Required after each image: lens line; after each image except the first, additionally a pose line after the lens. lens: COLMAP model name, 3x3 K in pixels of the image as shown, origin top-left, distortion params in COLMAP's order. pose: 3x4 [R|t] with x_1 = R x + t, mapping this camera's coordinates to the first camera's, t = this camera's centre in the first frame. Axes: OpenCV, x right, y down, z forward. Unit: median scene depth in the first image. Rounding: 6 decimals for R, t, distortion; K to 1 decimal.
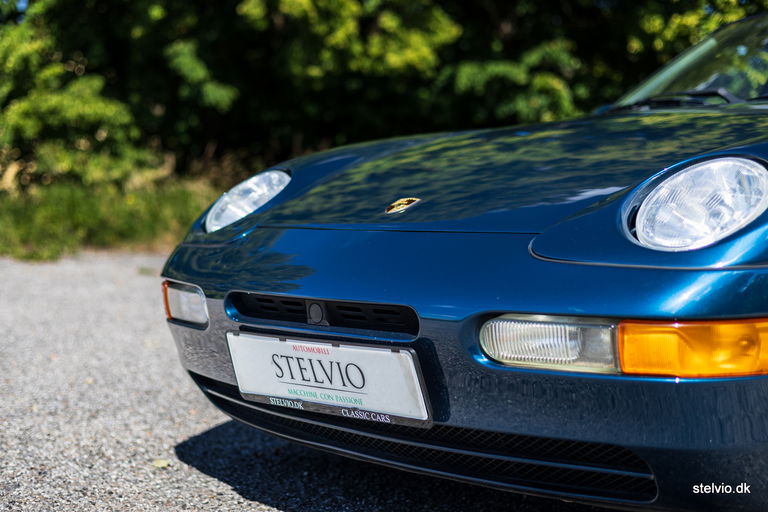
lens RADIAL K [[1222.5, 0, 361.9], [0, 1222.5, 255.8], [0, 0, 1]] dist [0.037790, -0.032109]
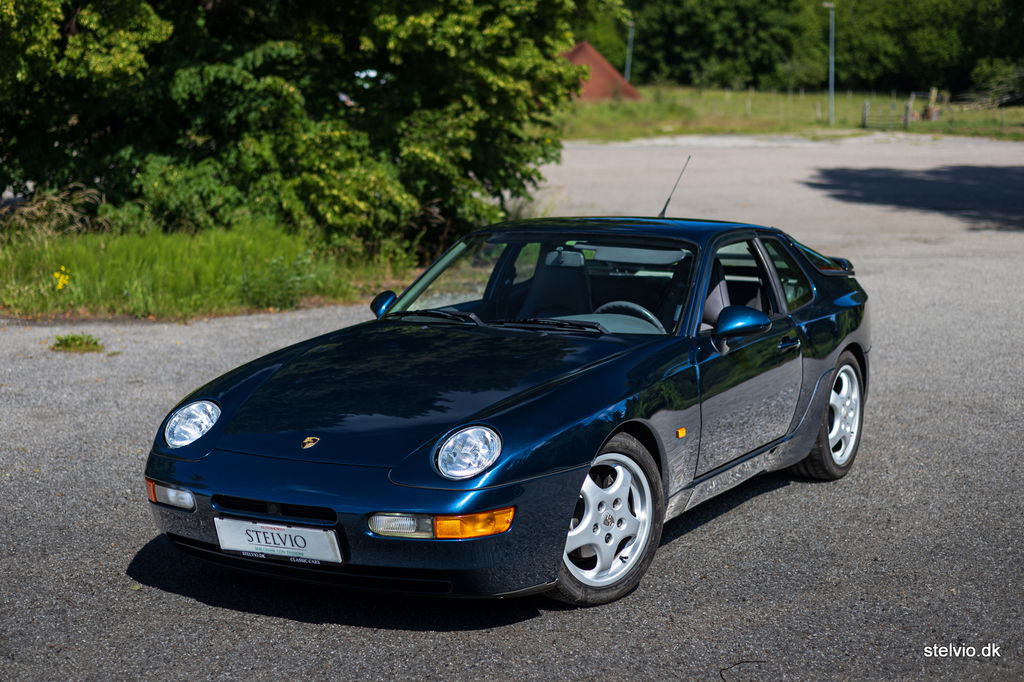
lens RADIAL K [[1630.0, 0, 482.6], [0, 1630.0, 340.8], [0, 0, 1]] dist [0.037790, -0.032109]
pose [[0.955472, -0.050243, 0.290773, -0.452561], [0.026623, 0.996057, 0.084630, -0.419434], [-0.293878, -0.073121, 0.953042, -1.494192]]
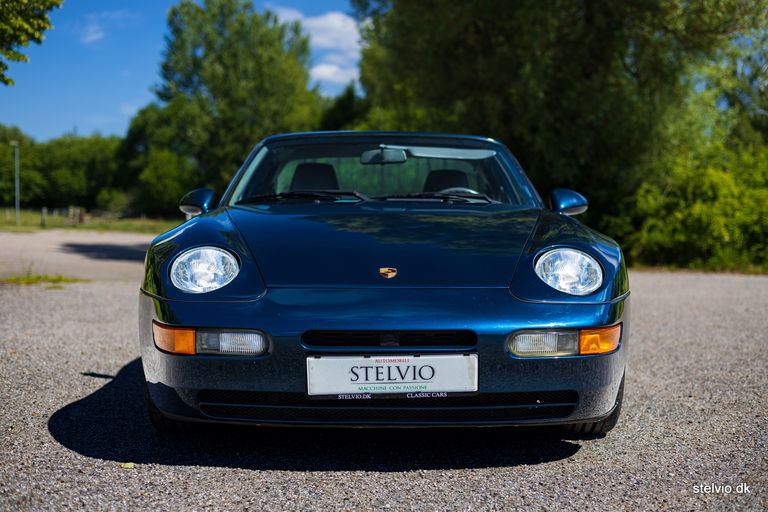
lens RADIAL K [[1094.3, 0, 396.7], [0, 1094.3, 255.4], [0, 0, 1]] dist [0.000692, -0.065336]
pose [[0.647855, -0.010712, 0.761689, -1.179768], [0.027155, 0.999590, -0.009040, -0.054388], [-0.761280, 0.026540, 0.647880, 0.013905]]
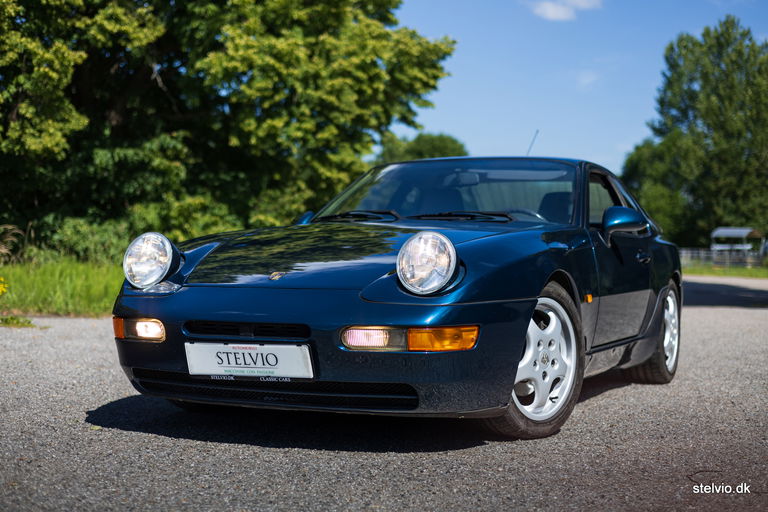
lens RADIAL K [[1094.3, 0, 396.7], [0, 1094.3, 255.4], [0, 0, 1]] dist [0.000692, -0.065336]
pose [[0.918231, 0.013490, 0.395815, -0.518556], [0.006860, 0.998728, -0.049951, 0.016607], [-0.395986, 0.048582, 0.916971, -0.734175]]
